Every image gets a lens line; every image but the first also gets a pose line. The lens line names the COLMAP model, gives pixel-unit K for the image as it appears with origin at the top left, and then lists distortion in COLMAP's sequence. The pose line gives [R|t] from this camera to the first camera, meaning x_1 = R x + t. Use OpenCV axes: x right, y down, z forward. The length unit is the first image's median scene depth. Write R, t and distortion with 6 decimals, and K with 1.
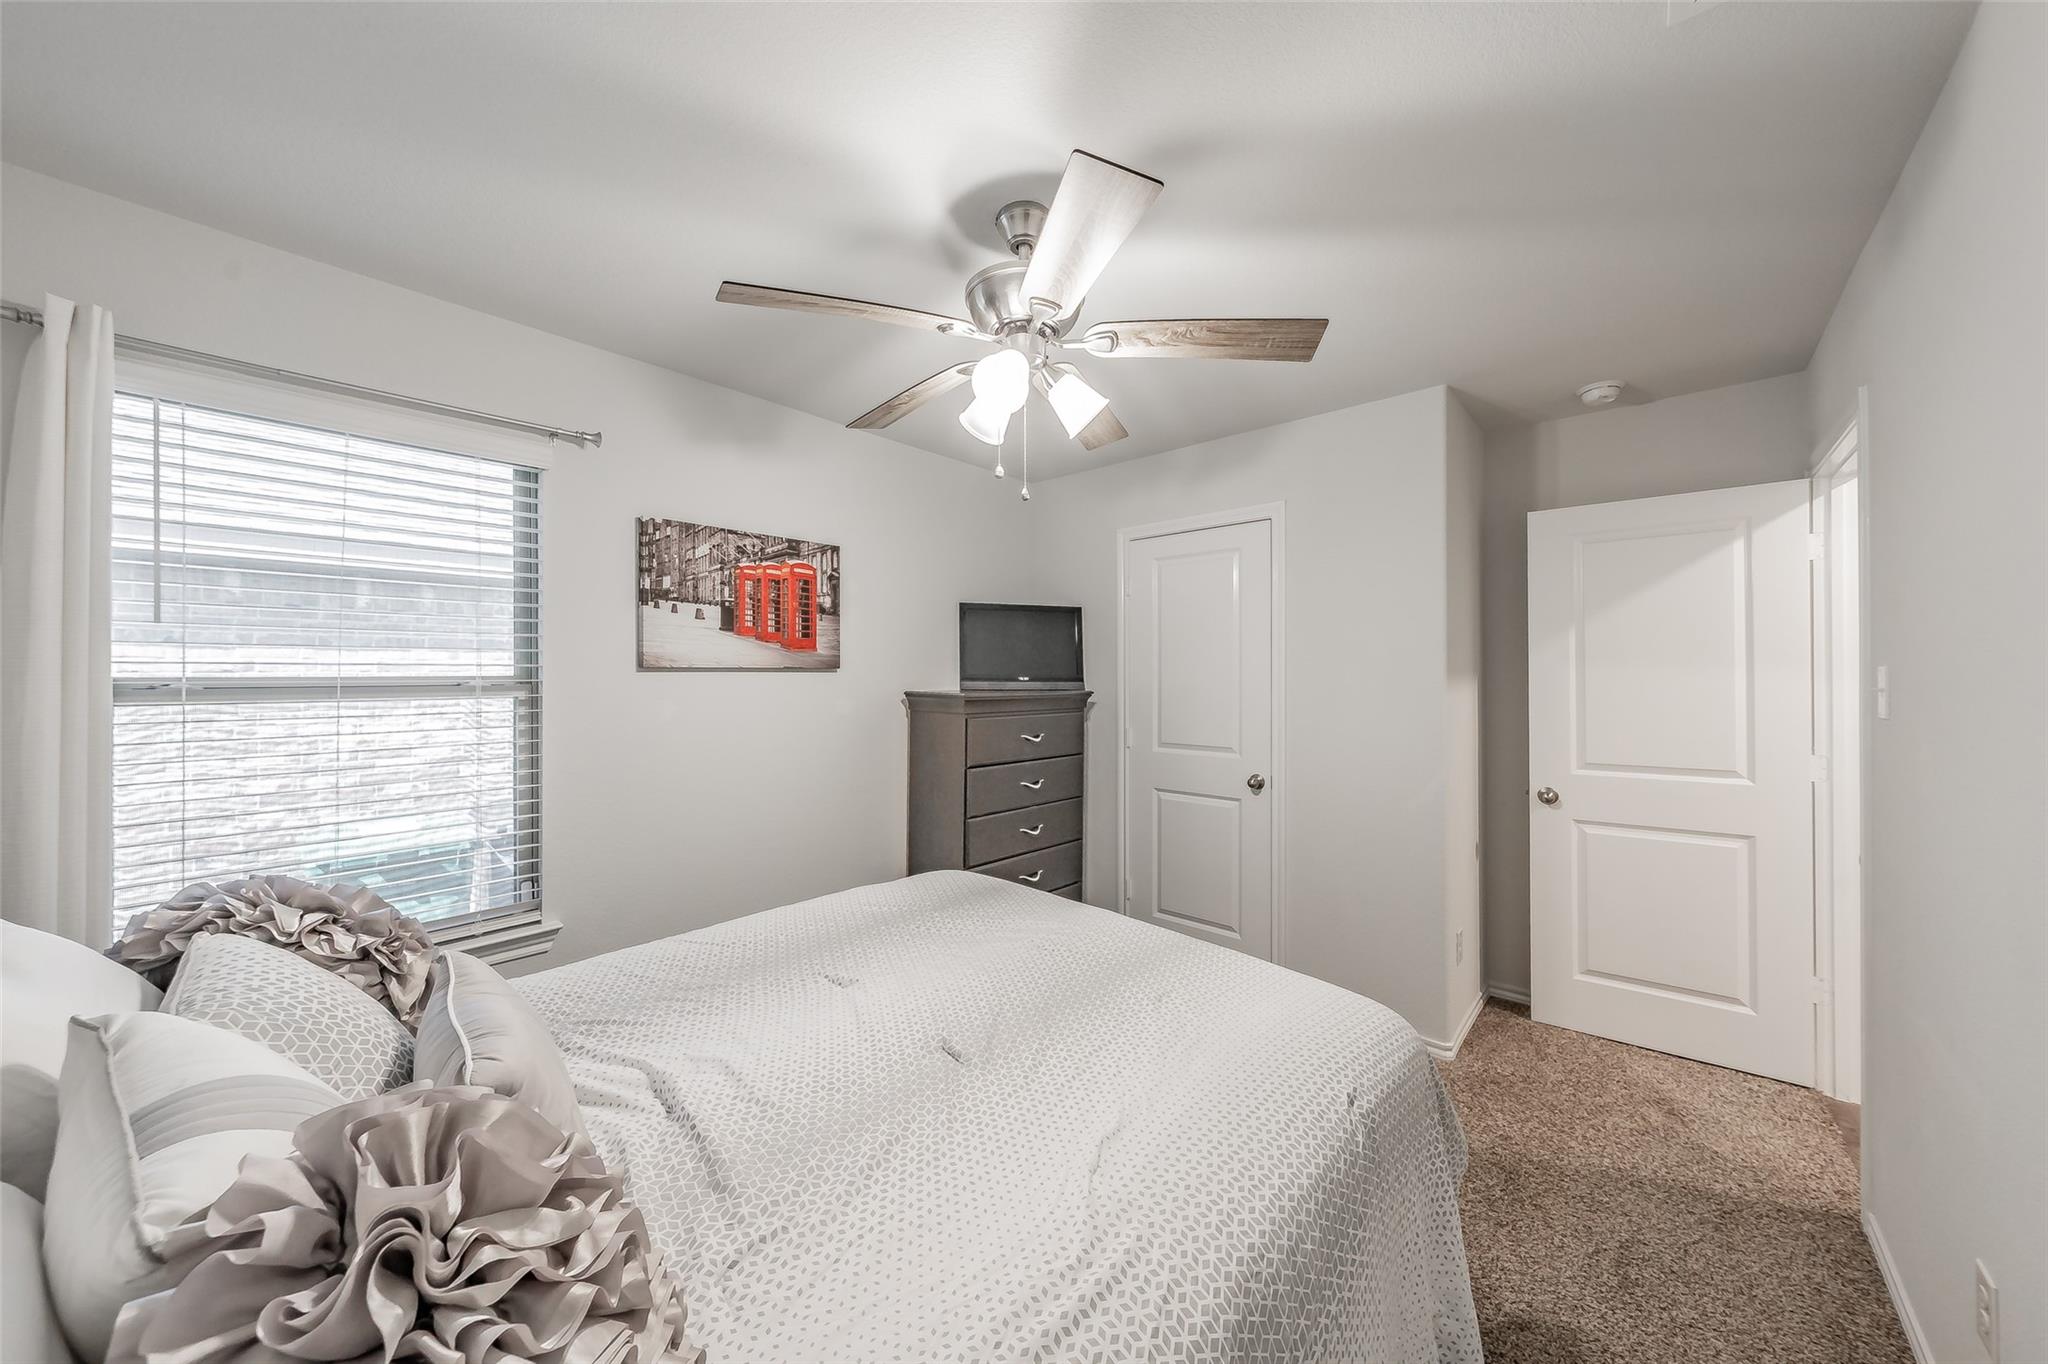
lens RADIAL K [[712.1, 0, 1036.9], [0, 712.1, 679.9], [0, 0, 1]] dist [-0.002498, 0.000068]
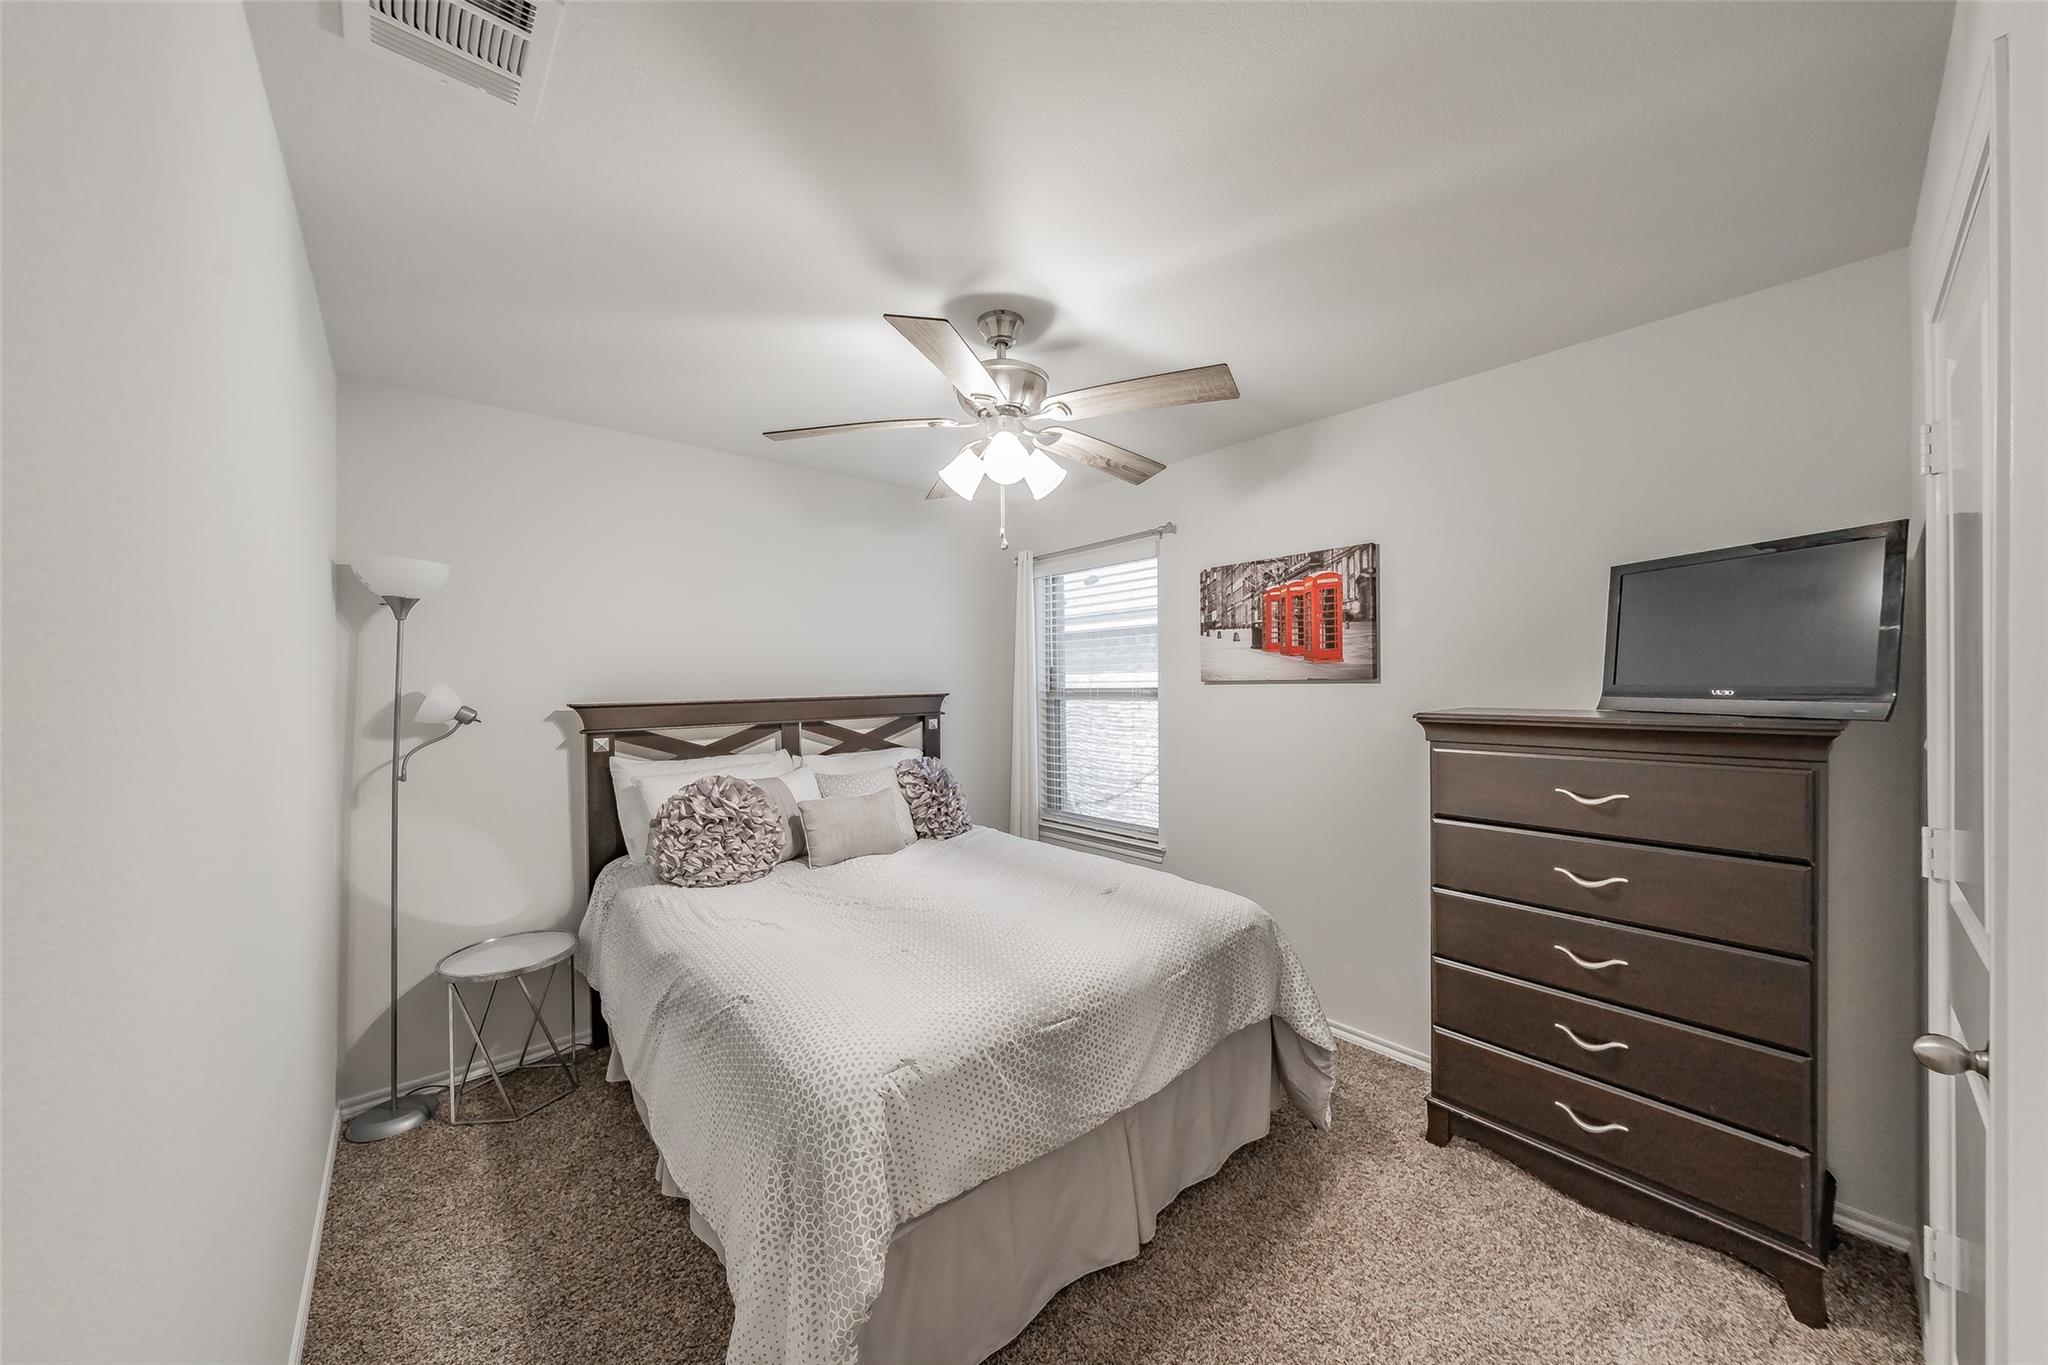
lens RADIAL K [[712.1, 0, 1027.0], [0, 712.1, 684.4], [0, 0, 1]] dist [-0.002498, 0.000068]
pose [[-0.157491, 0.005145, -0.987507, 0.731998], [0.004431, 0.999980, 0.004503, -0.016556], [0.987511, -0.003666, -0.157510, 0.771147]]
